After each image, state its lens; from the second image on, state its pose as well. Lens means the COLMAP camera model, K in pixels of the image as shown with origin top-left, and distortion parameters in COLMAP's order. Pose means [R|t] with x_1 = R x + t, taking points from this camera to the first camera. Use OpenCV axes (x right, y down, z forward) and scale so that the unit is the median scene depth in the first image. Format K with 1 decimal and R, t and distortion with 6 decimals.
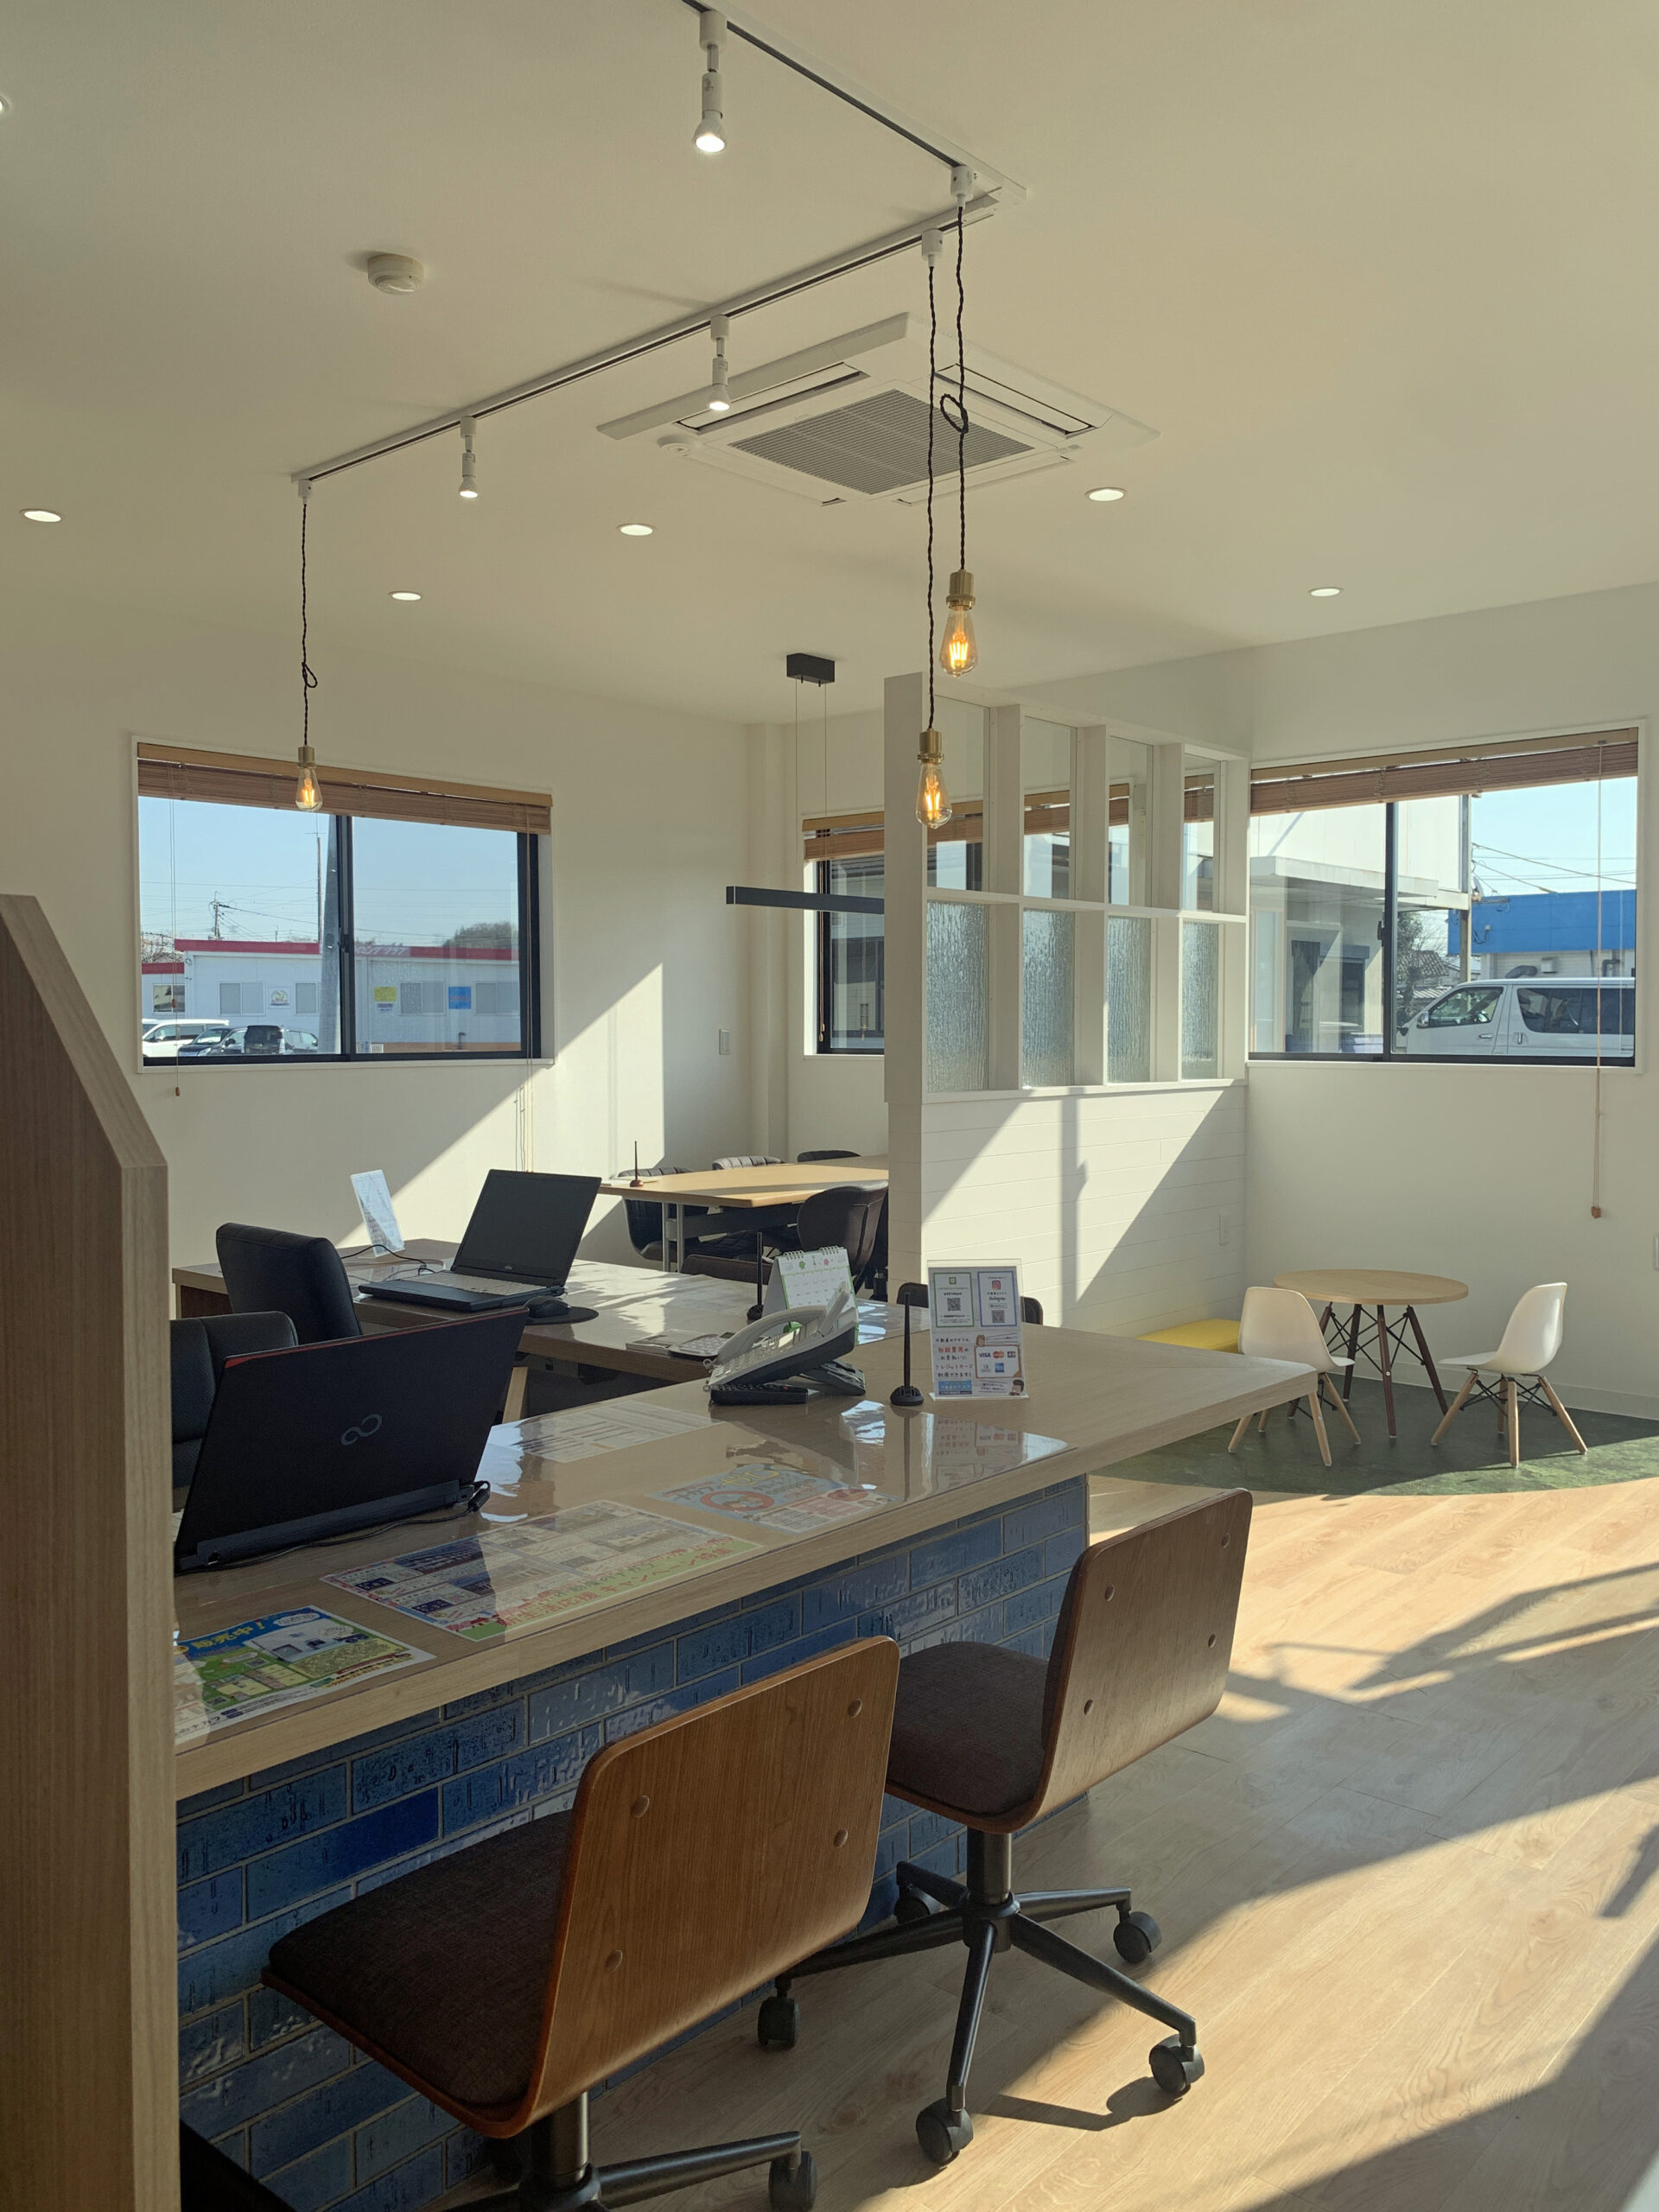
lens RADIAL K [[1685.3, 0, 816.0], [0, 1685.3, 1052.6], [0, 0, 1]] dist [0.043747, -0.136500]
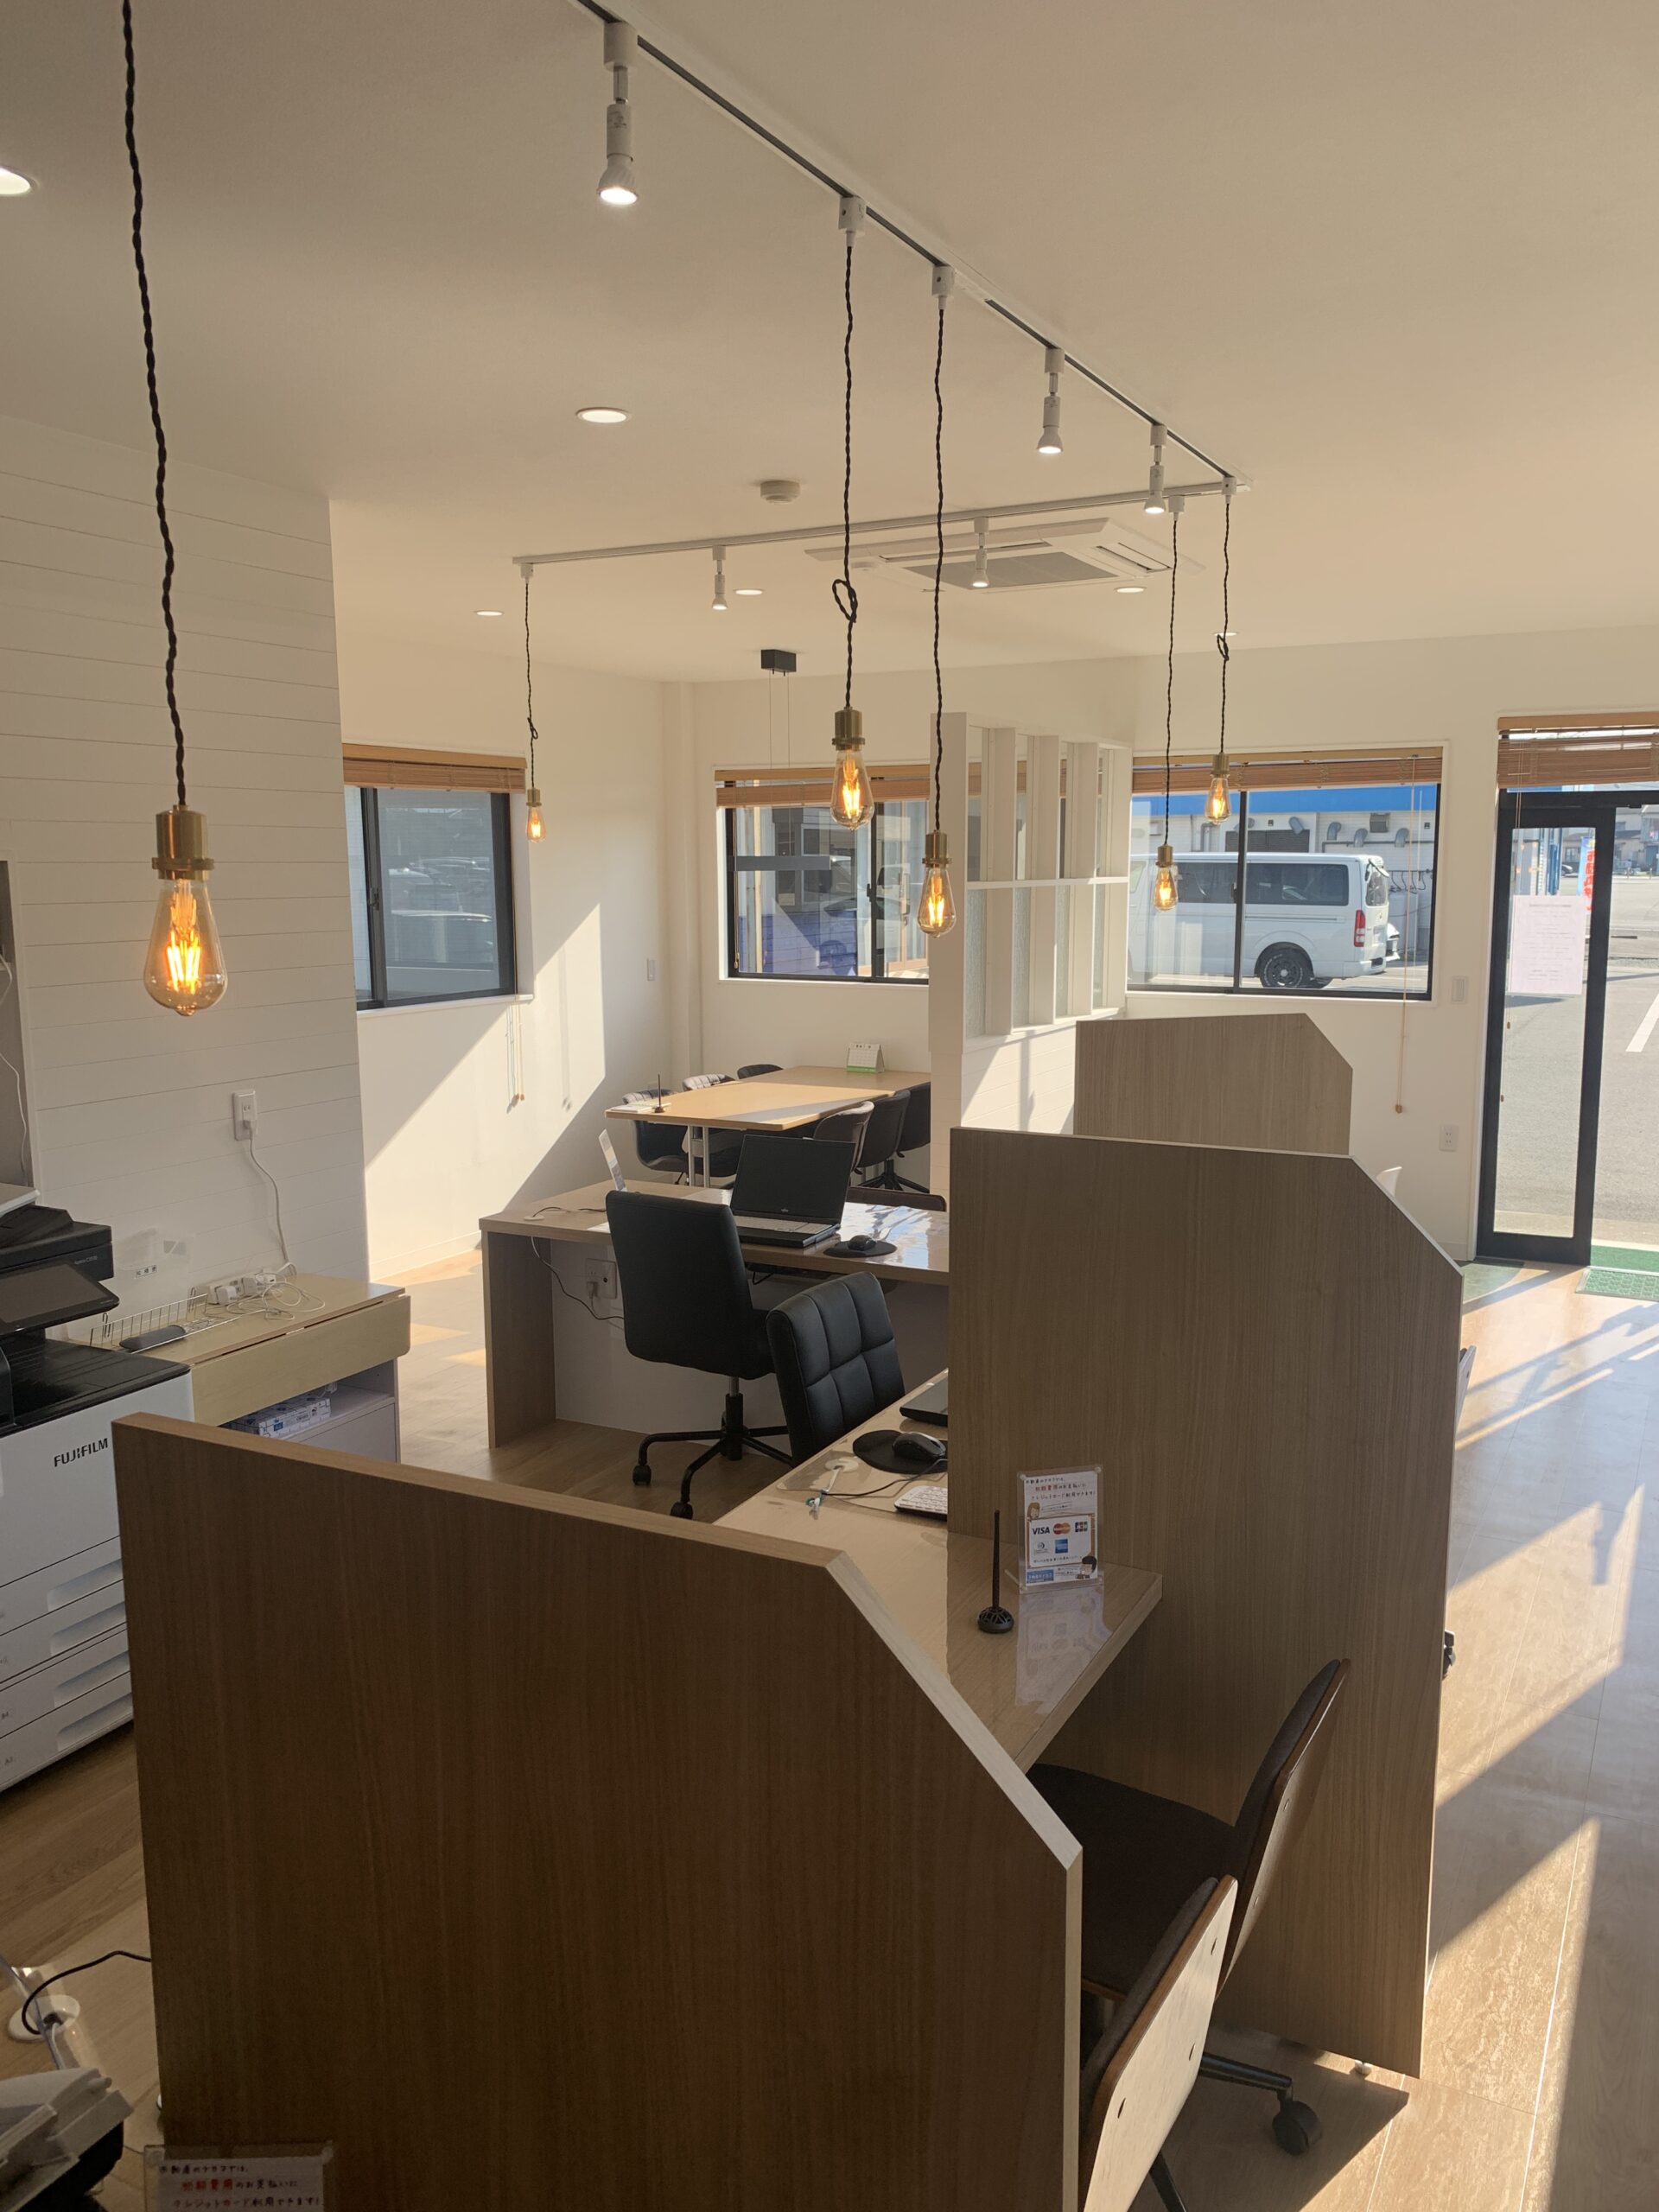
lens RADIAL K [[1706.8, 0, 829.5], [0, 1706.8, 1106.0], [0, 0, 1]] dist [0.047416, -0.023315]
pose [[0.967916, -0.039288, 0.248183, -0.279676], [0.007526, 0.991790, 0.127654, -0.075601], [-0.251160, -0.121691, 0.960265, -0.180863]]
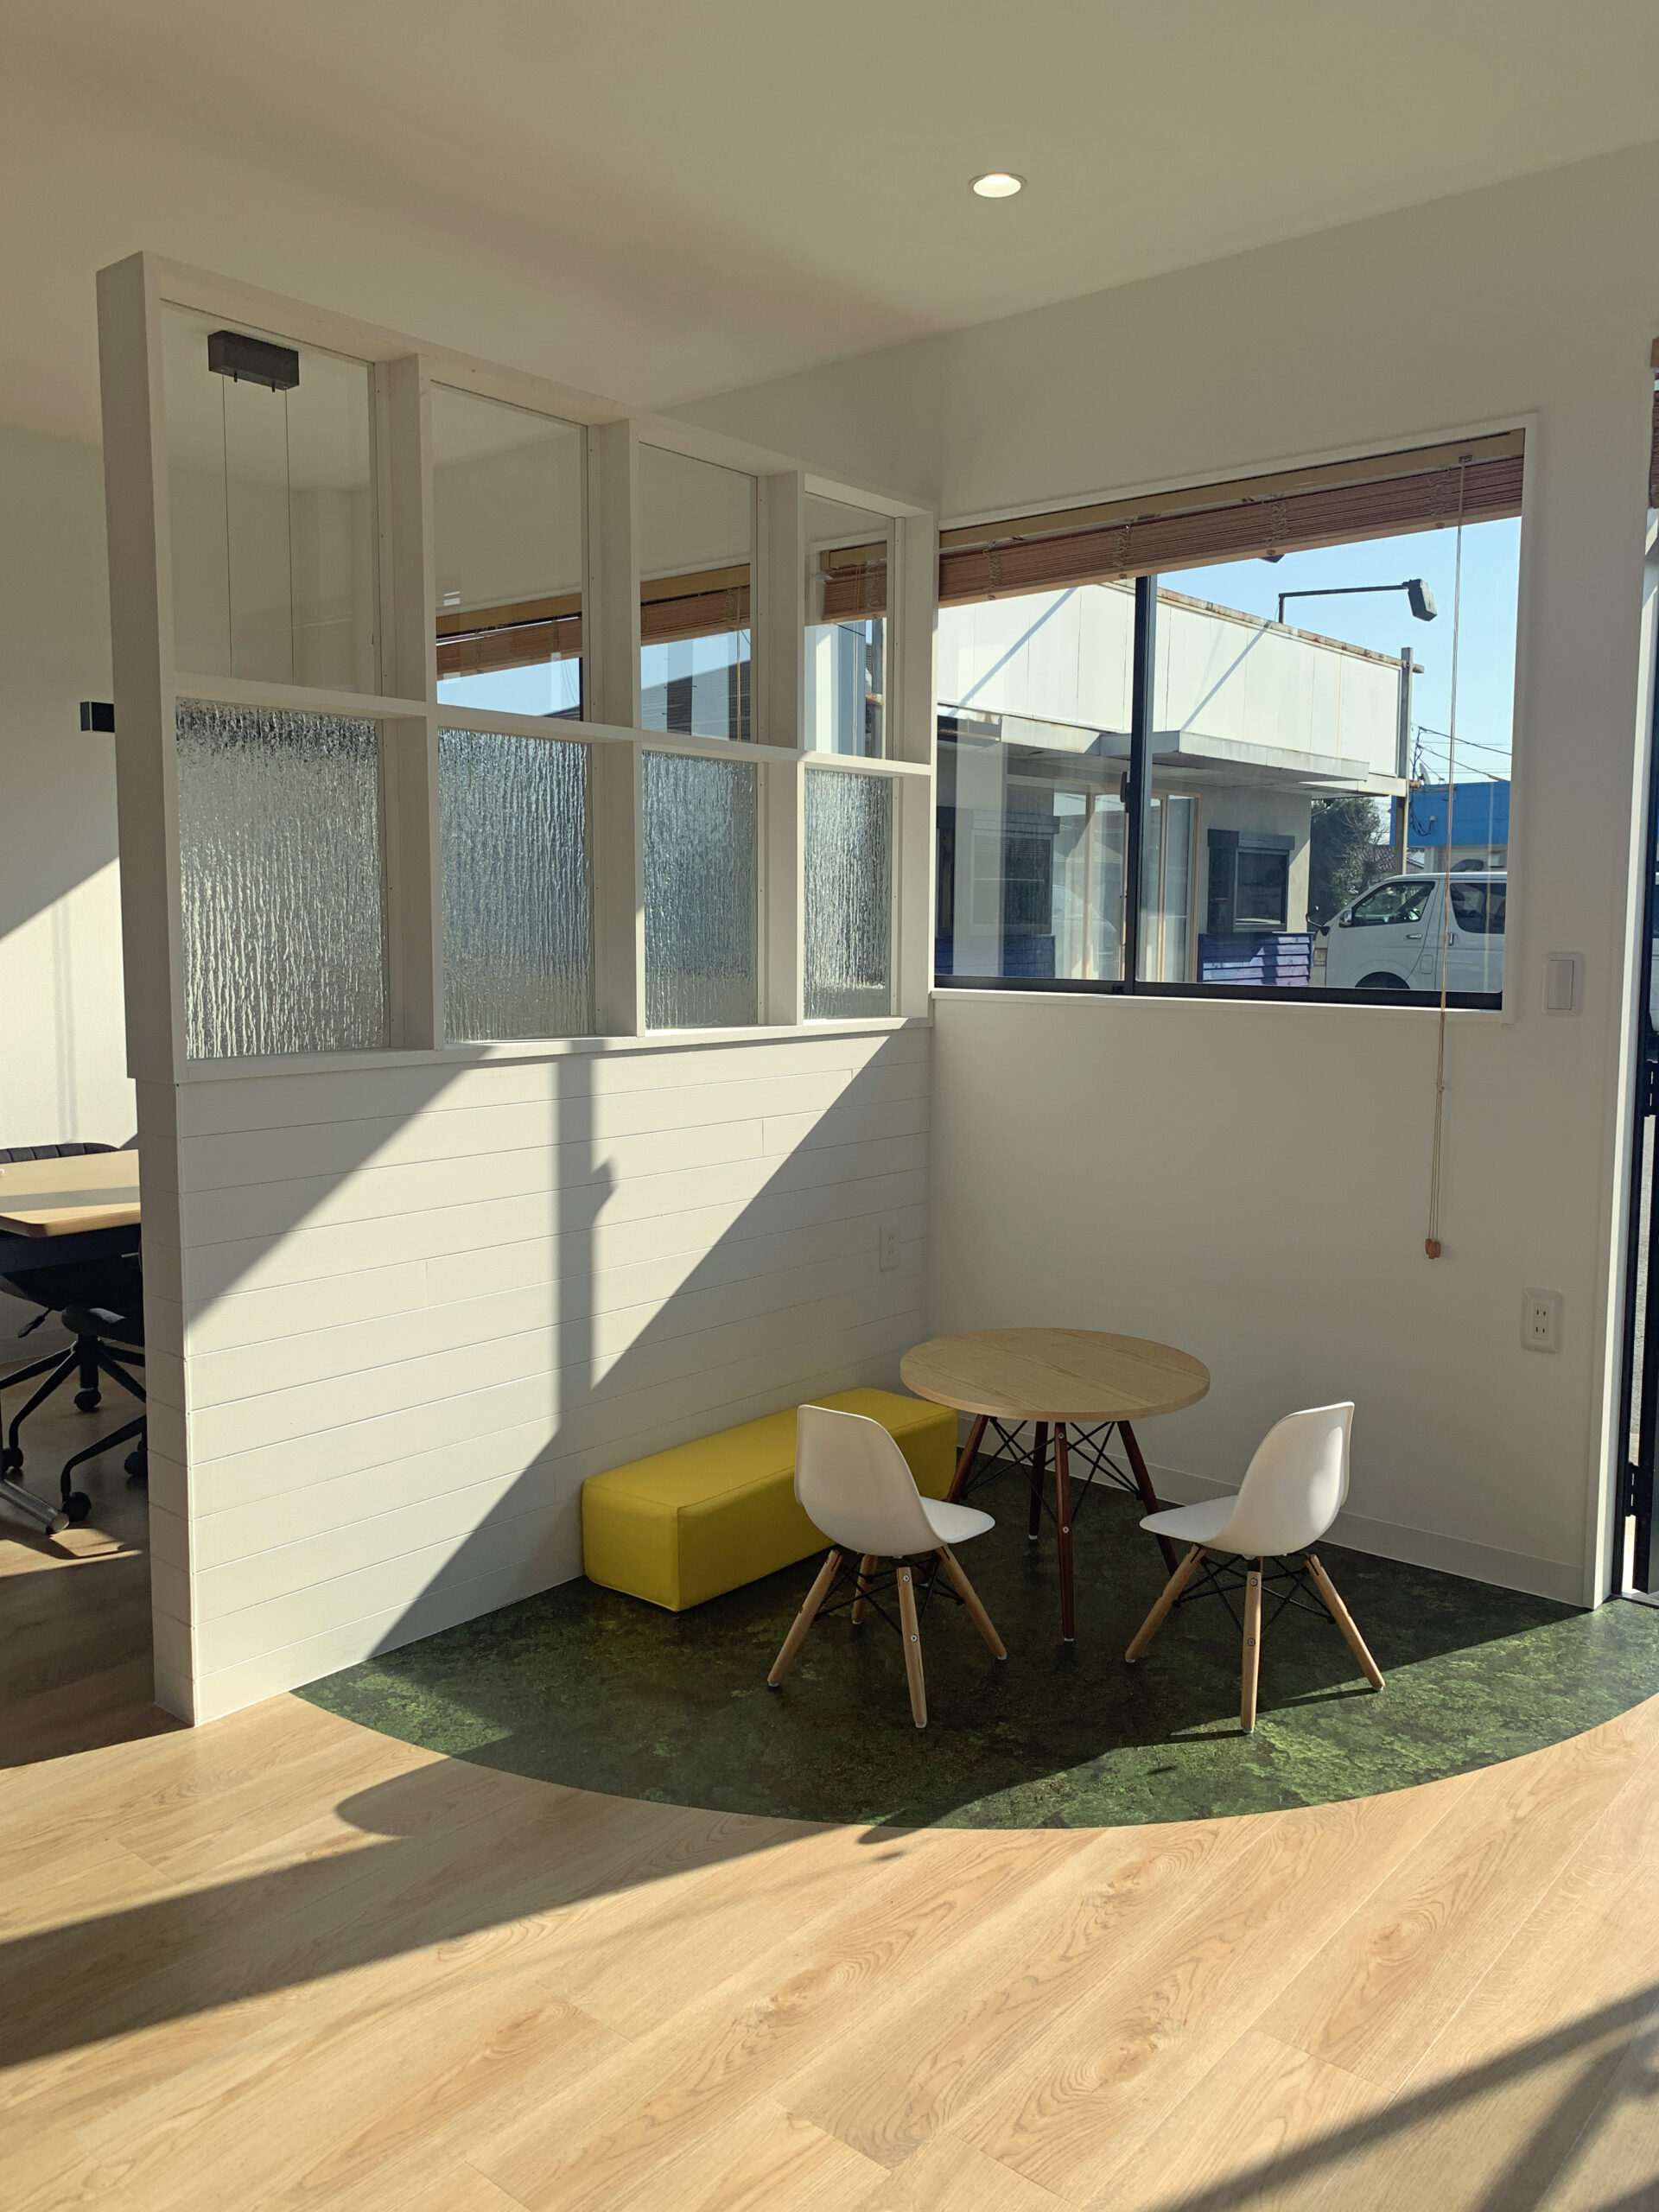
lens RADIAL K [[1690.4, 0, 837.4], [0, 1690.4, 1062.1], [0, 0, 1]] dist [0.010535, 0.000103]
pose [[0.999474, 0.003749, 0.032213, 0.199313], [-0.005980, 0.997567, 0.069464, -0.012336], [-0.031874, -0.069621, 0.997064, 0.352890]]
